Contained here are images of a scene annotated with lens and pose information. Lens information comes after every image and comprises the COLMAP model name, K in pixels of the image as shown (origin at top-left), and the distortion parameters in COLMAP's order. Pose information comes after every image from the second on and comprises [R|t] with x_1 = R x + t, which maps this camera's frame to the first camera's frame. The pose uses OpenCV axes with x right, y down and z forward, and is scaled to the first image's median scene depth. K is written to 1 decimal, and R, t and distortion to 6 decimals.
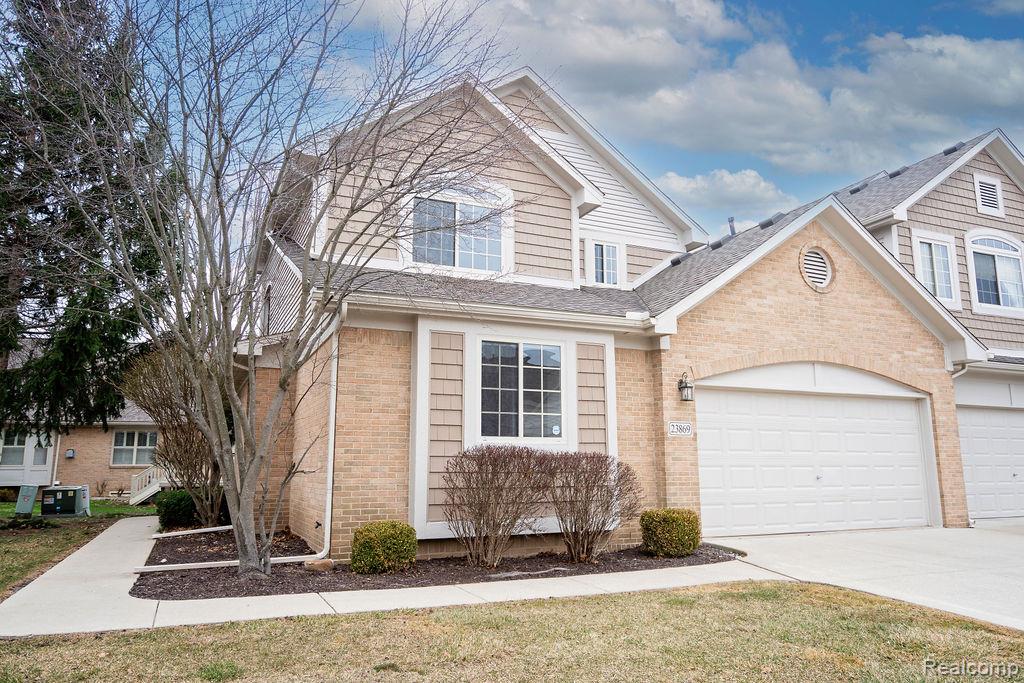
lens RADIAL K [[697.3, 0, 513.4], [0, 697.3, 343.2], [0, 0, 1]] dist [0.004077, 0.001894]
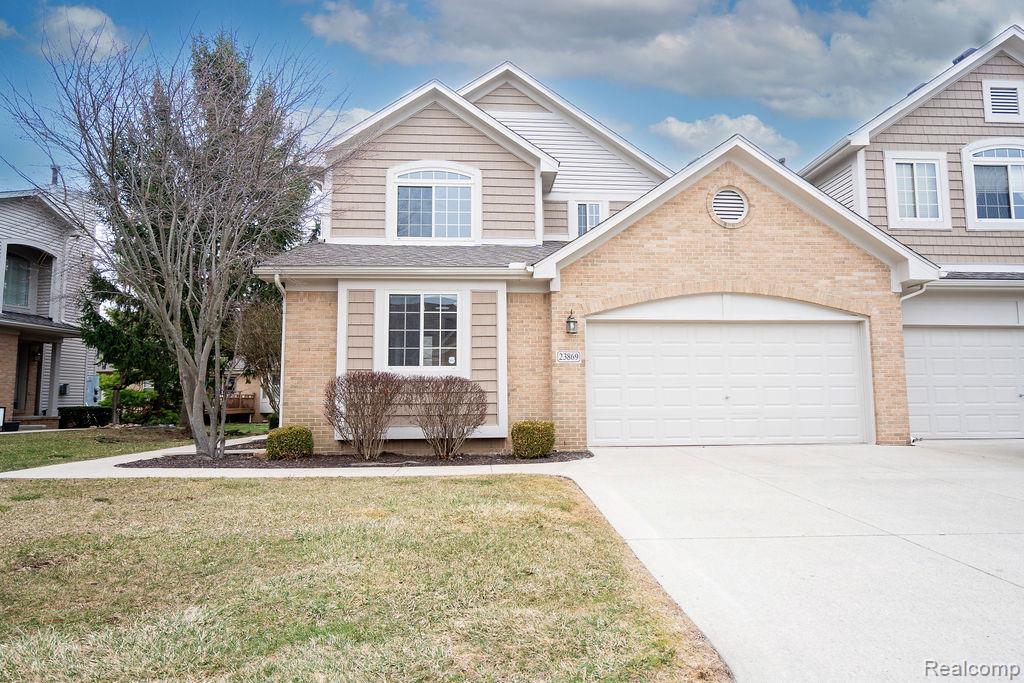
lens RADIAL K [[589.3, 0, 513.0], [0, 589.3, 339.9], [0, 0, 1]] dist [0.004355, 0.004581]
pose [[0.942100, -0.040309, -0.332901, 0.421175], [0.064189, 0.996069, 0.061047, 0.022487], [0.329132, -0.078881, 0.940984, 0.013845]]
